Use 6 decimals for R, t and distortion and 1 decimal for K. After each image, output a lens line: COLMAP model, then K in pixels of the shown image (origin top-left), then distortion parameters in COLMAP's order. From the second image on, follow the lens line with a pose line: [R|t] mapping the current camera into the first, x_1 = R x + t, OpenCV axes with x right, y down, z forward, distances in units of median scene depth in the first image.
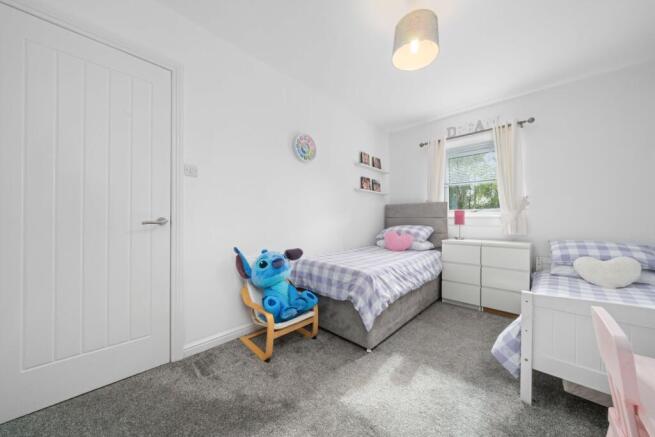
lens RADIAL K [[227.3, 0, 327.7], [0, 227.3, 221.4], [0, 0, 1]] dist [-0.001089, 0.000016]
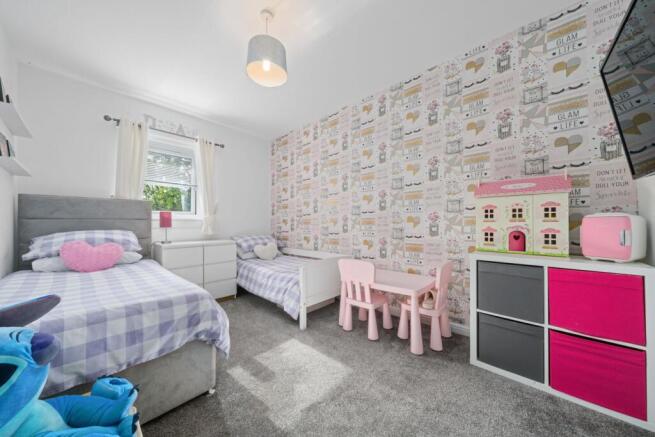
lens RADIAL K [[227.3, 0, 325.5], [0, 227.3, 221.3], [0, 0, 1]] dist [-0.001089, 0.000016]
pose [[-0.020895, 0.006923, 0.999758, -0.394779], [0.008929, 0.999937, -0.006738, 0.001722], [-0.999742, 0.008786, -0.020956, 0.411128]]
